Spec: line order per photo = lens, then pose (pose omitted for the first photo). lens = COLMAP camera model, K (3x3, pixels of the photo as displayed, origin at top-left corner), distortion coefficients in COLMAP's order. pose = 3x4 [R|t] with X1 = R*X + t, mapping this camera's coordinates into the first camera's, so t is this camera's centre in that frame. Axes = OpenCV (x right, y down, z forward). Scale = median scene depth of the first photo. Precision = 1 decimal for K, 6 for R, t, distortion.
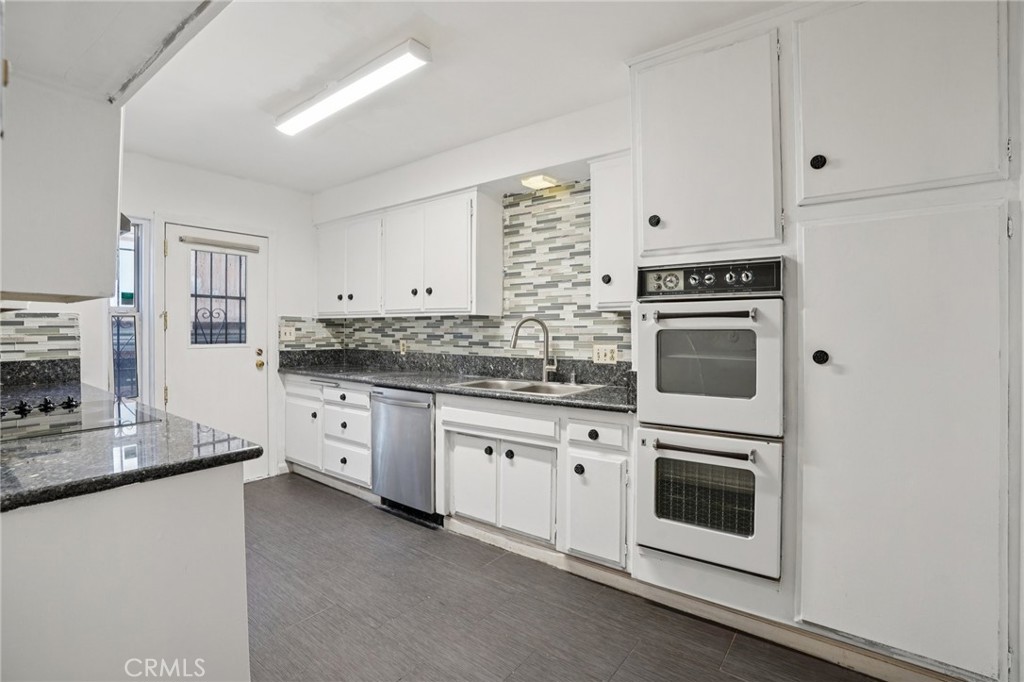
lens RADIAL K [[481.1, 0, 511.5], [0, 481.1, 325.7], [0, 0, 1]] dist [-0.069630, 0.028085]
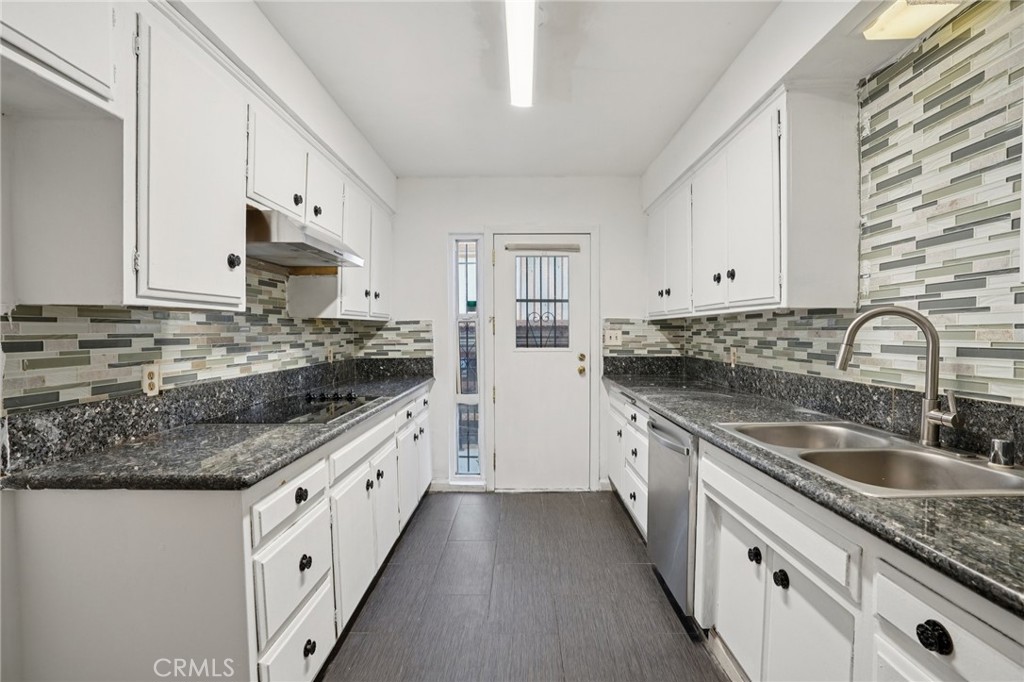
lens RADIAL K [[476.6, 0, 514.1], [0, 476.6, 342.9], [0, 0, 1]] dist [-0.072336, 0.027203]
pose [[0.599547, 0.014840, -0.800202, 0.165503], [0.009303, 0.999631, 0.025509, 0.002510], [0.800286, -0.022738, 0.599188, 0.376920]]
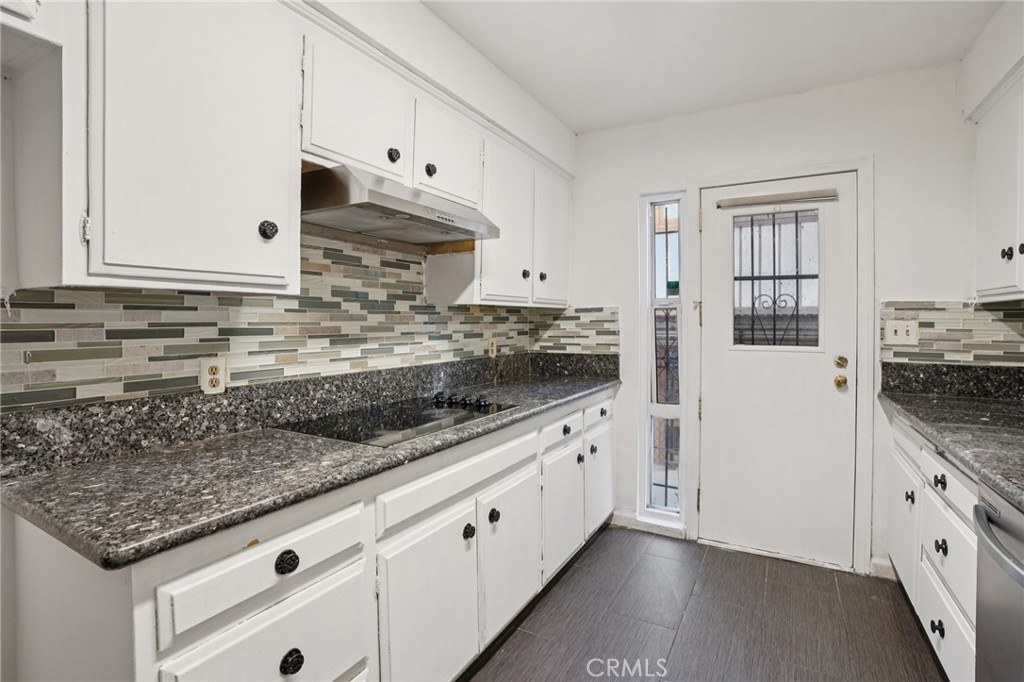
lens RADIAL K [[481.1, 0, 511.5], [0, 481.1, 325.7], [0, 0, 1]] dist [-0.069630, 0.028085]
pose [[0.130751, 0.006053, -0.991397, 0.010292], [0.005801, 0.999960, 0.006870, 0.003273], [0.991398, -0.006650, 0.130710, 0.577915]]
